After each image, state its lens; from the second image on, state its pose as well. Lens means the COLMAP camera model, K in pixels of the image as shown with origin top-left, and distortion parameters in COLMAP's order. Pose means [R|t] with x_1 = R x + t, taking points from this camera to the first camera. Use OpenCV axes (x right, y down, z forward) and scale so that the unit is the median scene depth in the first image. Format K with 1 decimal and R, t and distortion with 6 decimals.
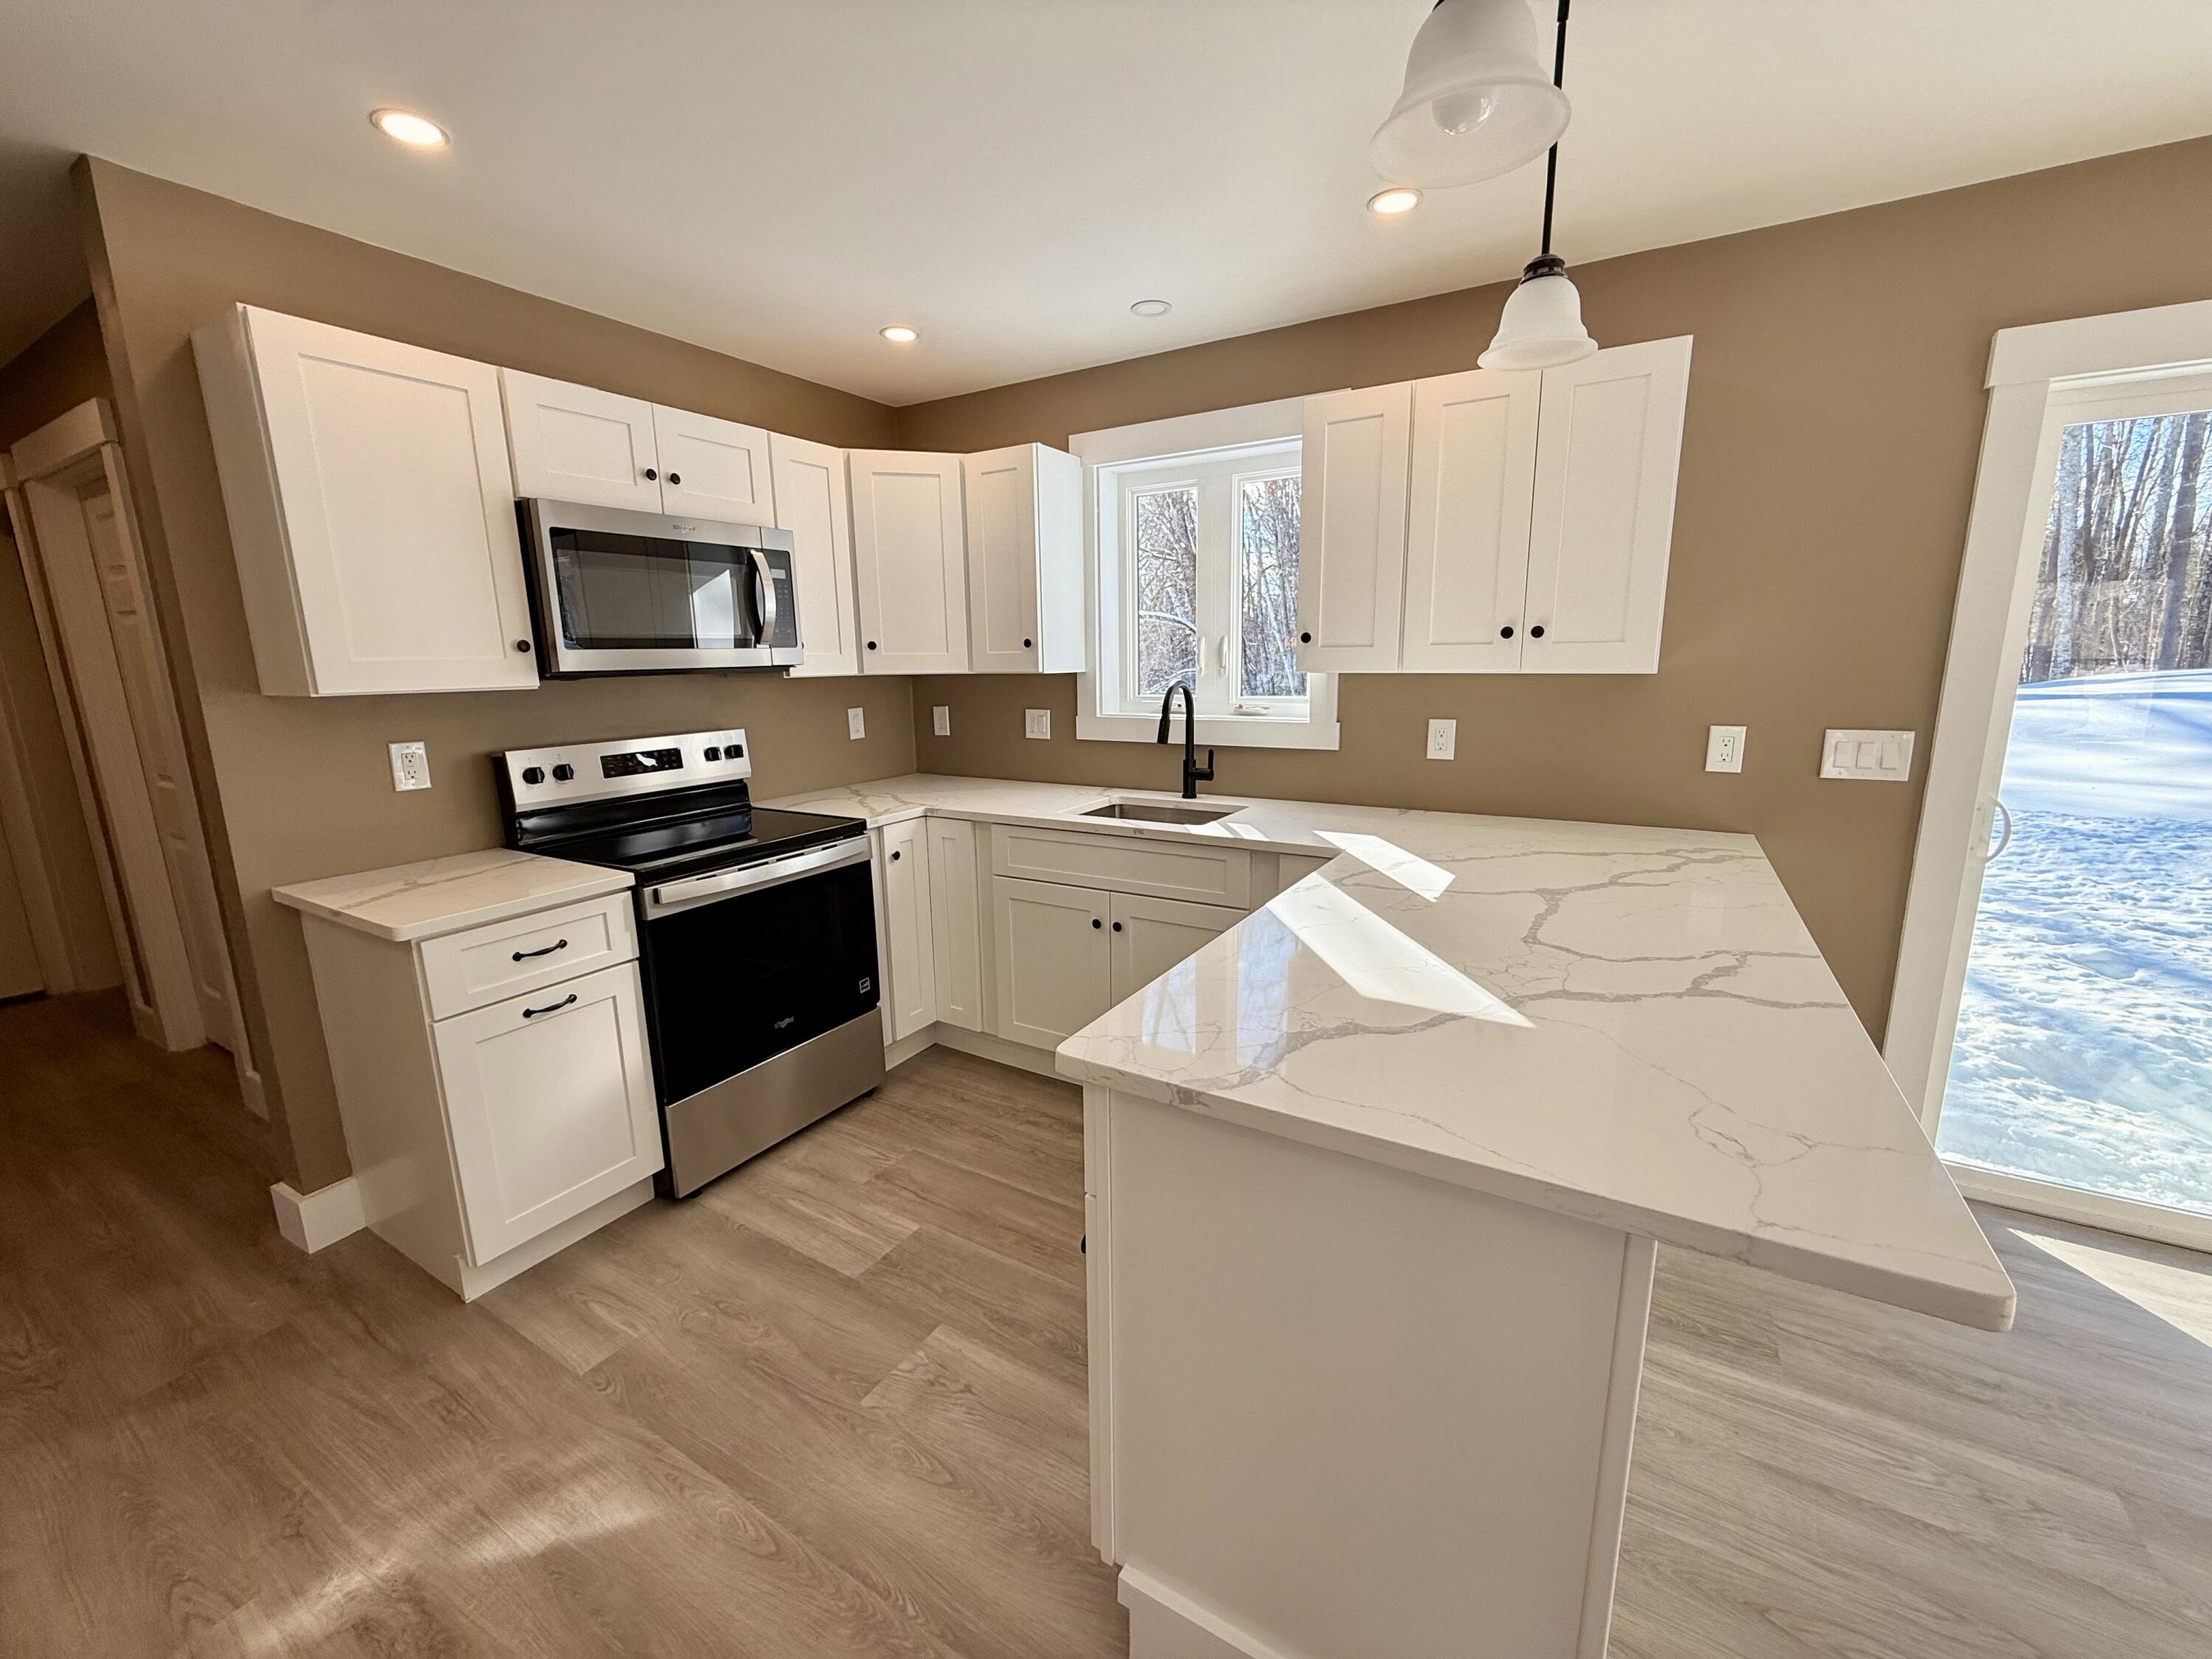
lens RADIAL K [[881.7, 0, 1103.5], [0, 881.7, 826.6], [0, 0, 1]] dist [-0.000023, 0.000644]
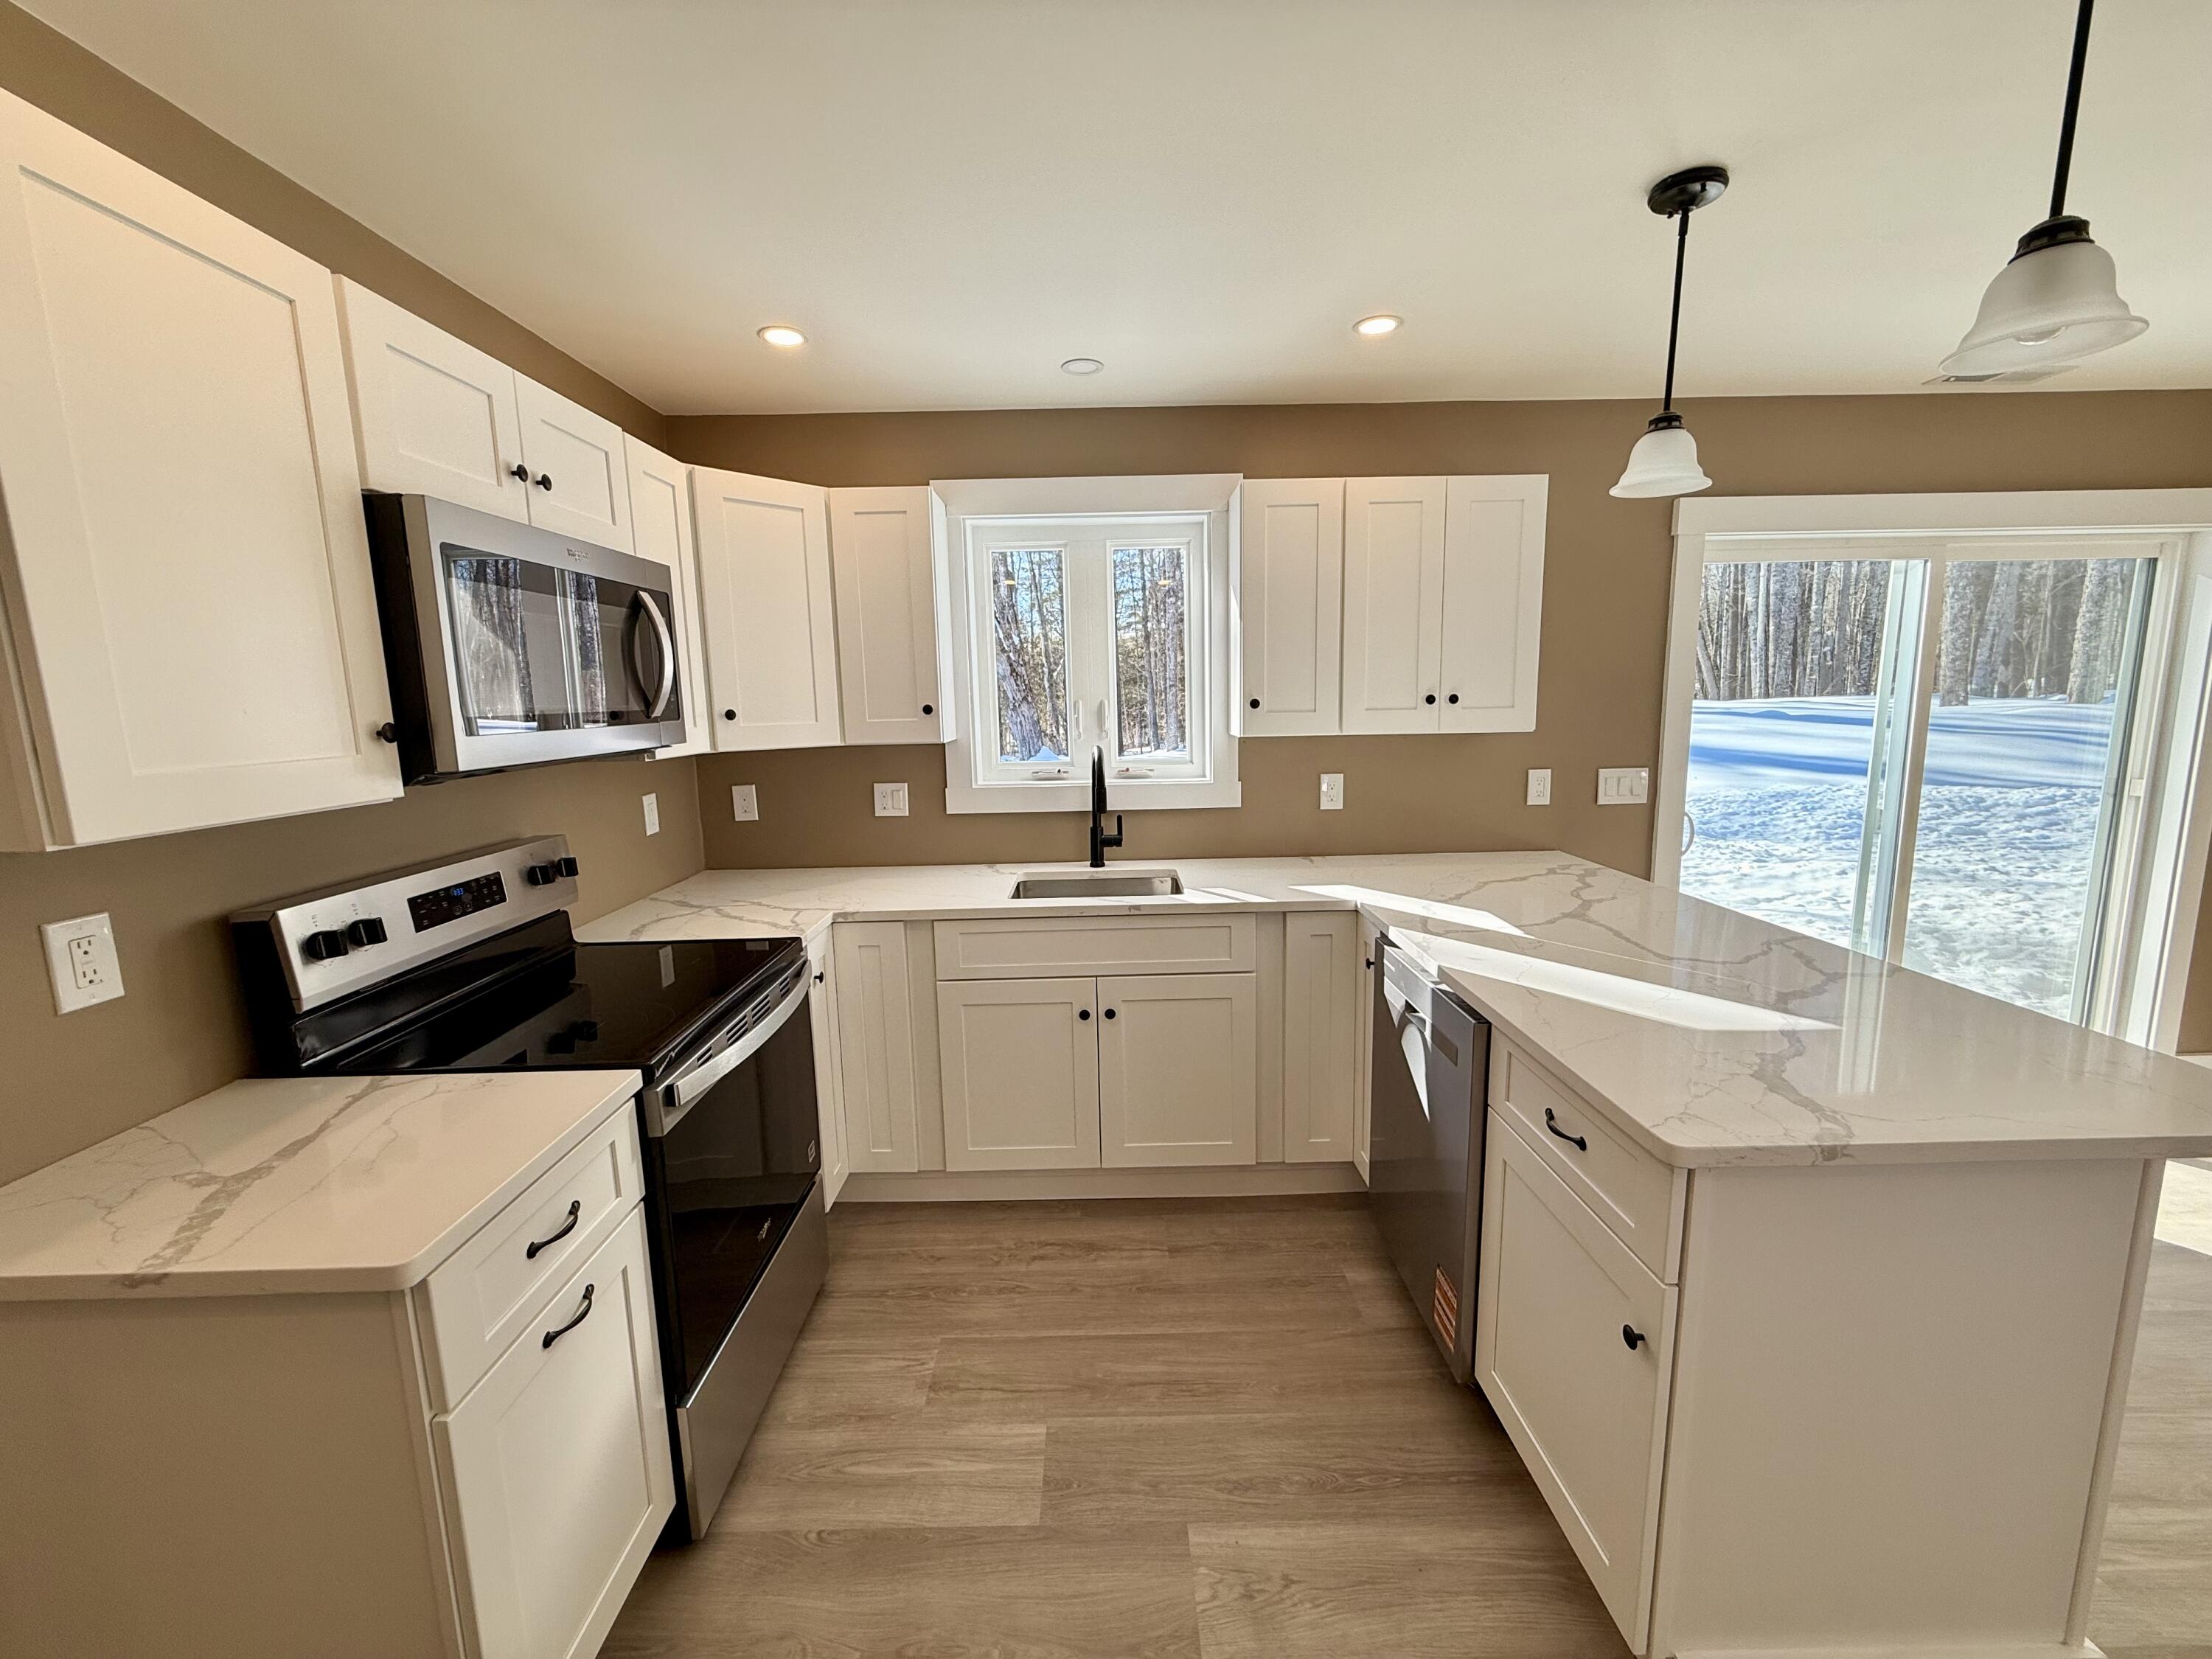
lens RADIAL K [[881.7, 0, 1103.5], [0, 881.7, 826.5], [0, 0, 1]] dist [-0.000023, 0.000644]
pose [[0.852956, -0.080065, 0.515806, -0.459254], [0.108100, 0.993838, -0.024490, -0.060778], [-0.510667, 0.076647, 0.856356, 0.198159]]
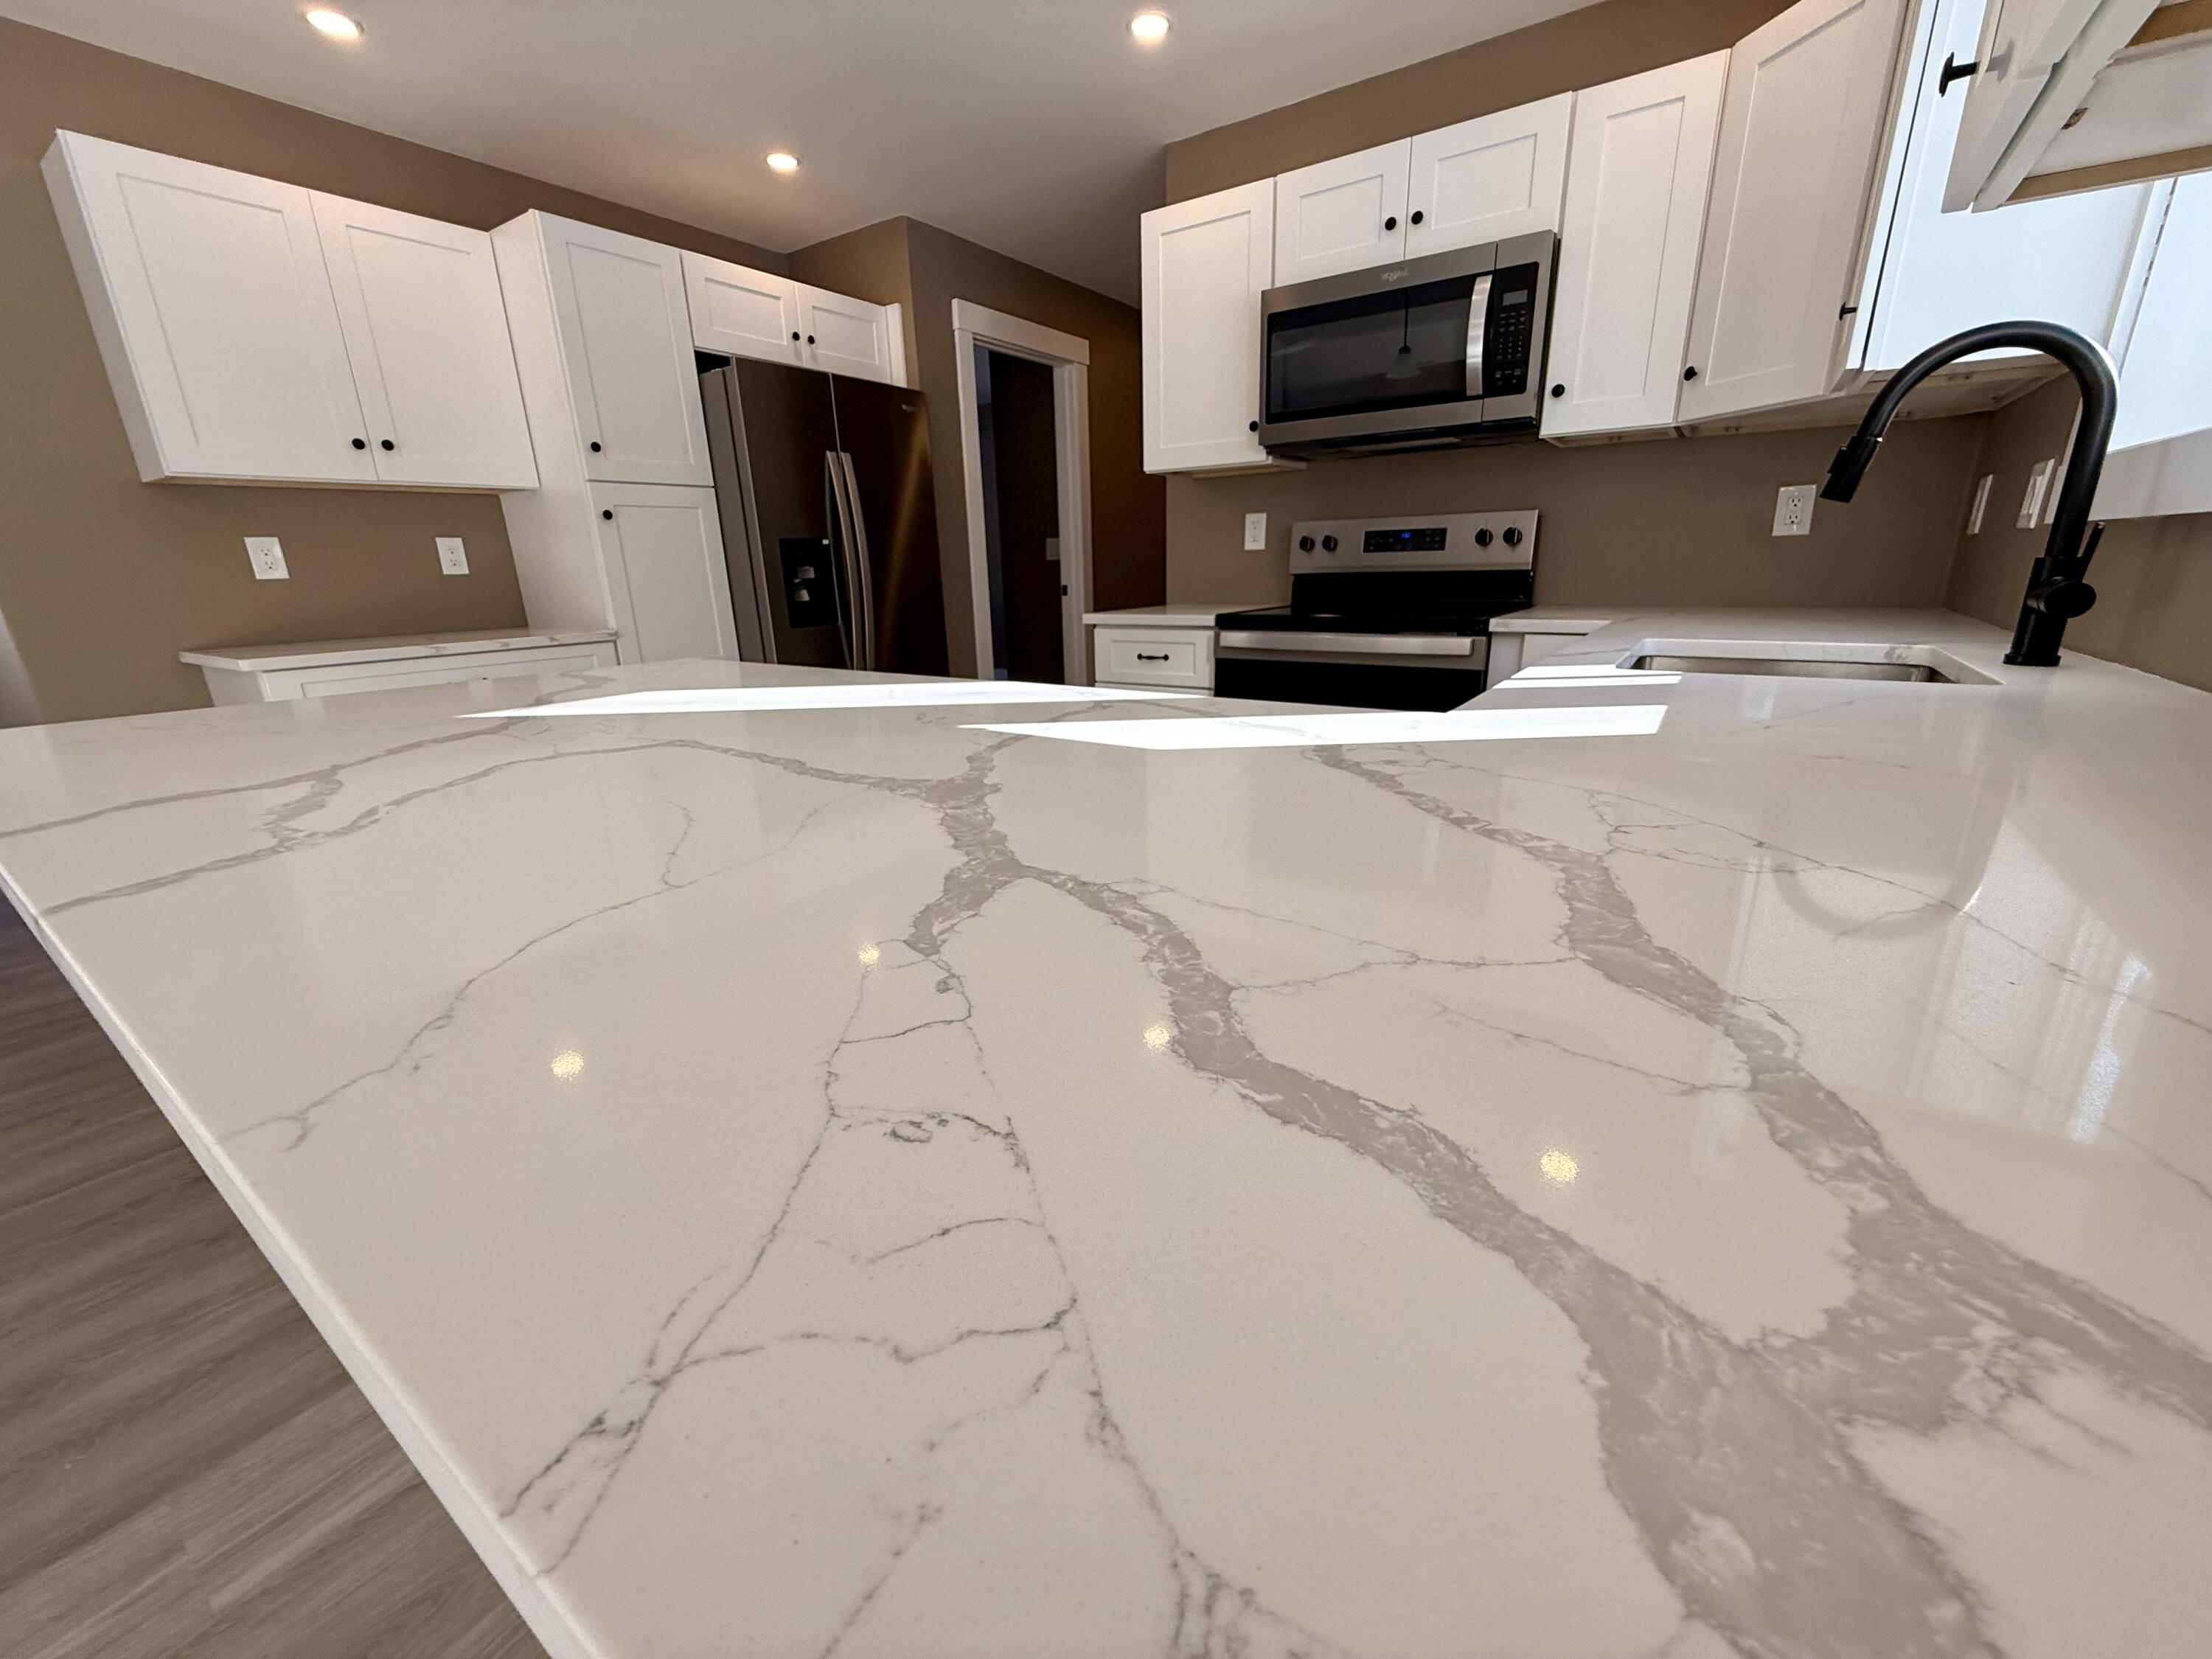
lens RADIAL K [[881.7, 0, 1106.7], [0, 881.7, 829.6], [0, 0, 1]] dist [-0.000023, 0.000644]
pose [[-0.065754, 0.307063, -0.949415, 0.585977], [-0.168518, 0.934390, 0.313874, -0.022840], [0.983503, 0.180631, -0.009694, 0.750319]]
